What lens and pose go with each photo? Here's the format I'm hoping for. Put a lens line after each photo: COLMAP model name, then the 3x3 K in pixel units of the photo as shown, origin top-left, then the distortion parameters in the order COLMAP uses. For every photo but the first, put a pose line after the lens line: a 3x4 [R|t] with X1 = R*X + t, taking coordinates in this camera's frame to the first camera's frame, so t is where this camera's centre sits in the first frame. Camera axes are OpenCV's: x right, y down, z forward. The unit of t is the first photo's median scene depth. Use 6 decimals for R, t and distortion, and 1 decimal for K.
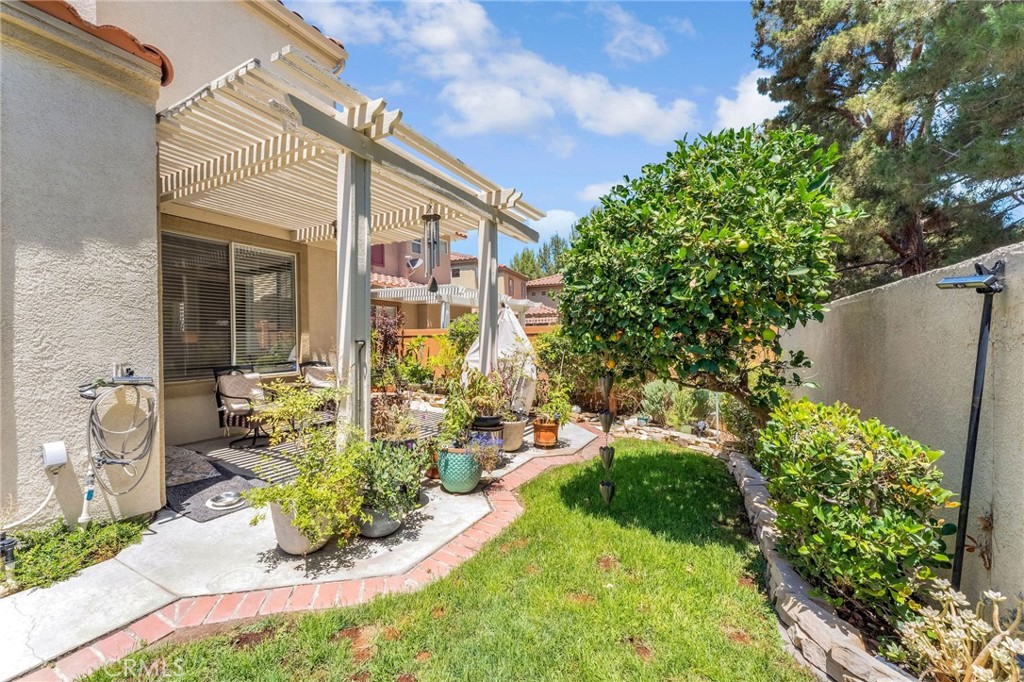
lens RADIAL K [[414.1, 0, 510.6], [0, 414.1, 342.0], [0, 0, 1]] dist [0.001478, 0.000446]
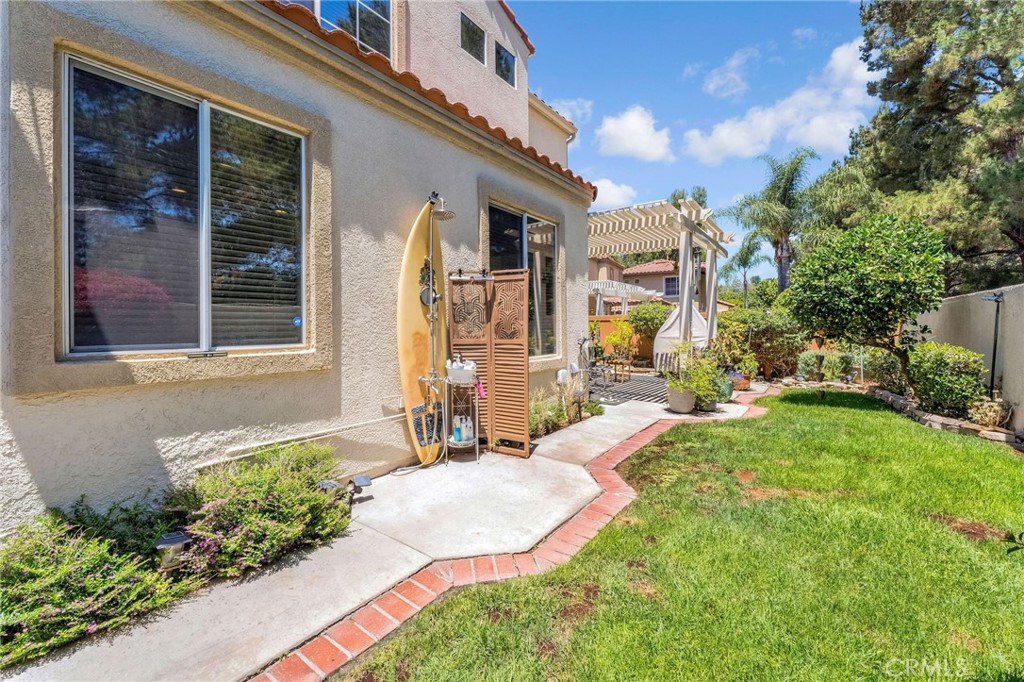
lens RADIAL K [[414.1, 0, 531.6], [0, 414.1, 322.2], [0, 0, 1]] dist [0.001478, 0.000446]
pose [[0.991728, 0.001227, -0.128352, -0.935780], [-0.003196, 0.999880, -0.015136, 0.043760], [0.128318, 0.015421, 0.991613, -1.237155]]
